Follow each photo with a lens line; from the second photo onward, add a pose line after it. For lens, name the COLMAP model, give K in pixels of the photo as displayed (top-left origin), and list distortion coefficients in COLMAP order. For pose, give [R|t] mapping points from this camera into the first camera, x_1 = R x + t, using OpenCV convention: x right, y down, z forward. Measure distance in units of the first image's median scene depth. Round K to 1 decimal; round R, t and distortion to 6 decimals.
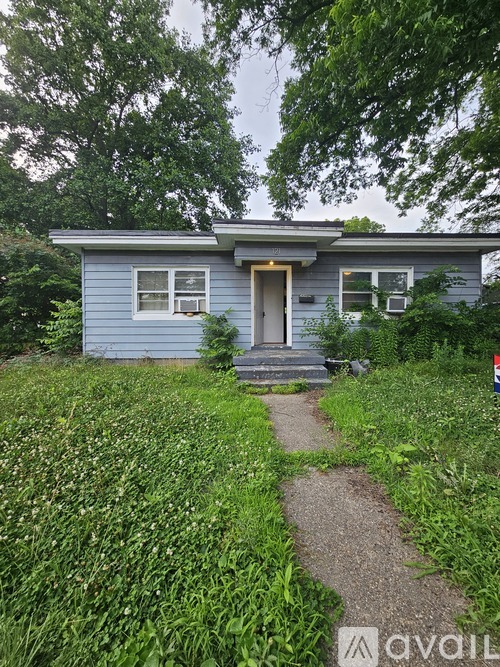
lens RADIAL K [[269.4, 0, 254.4], [0, 269.4, 332.4], [0, 0, 1]] dist [0.000552, 0.000011]
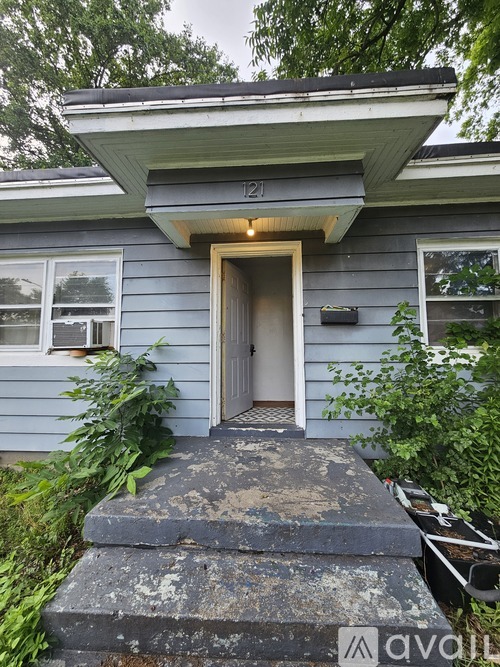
lens RADIAL K [[269.4, 0, 247.2], [0, 269.4, 335.0], [0, 0, 1]] dist [0.000552, 0.000011]
pose [[0.996284, -0.011558, -0.085346, 0.085474], [0.004146, 0.996241, -0.086526, -0.058115], [0.086026, 0.085850, 0.992587, 0.568067]]
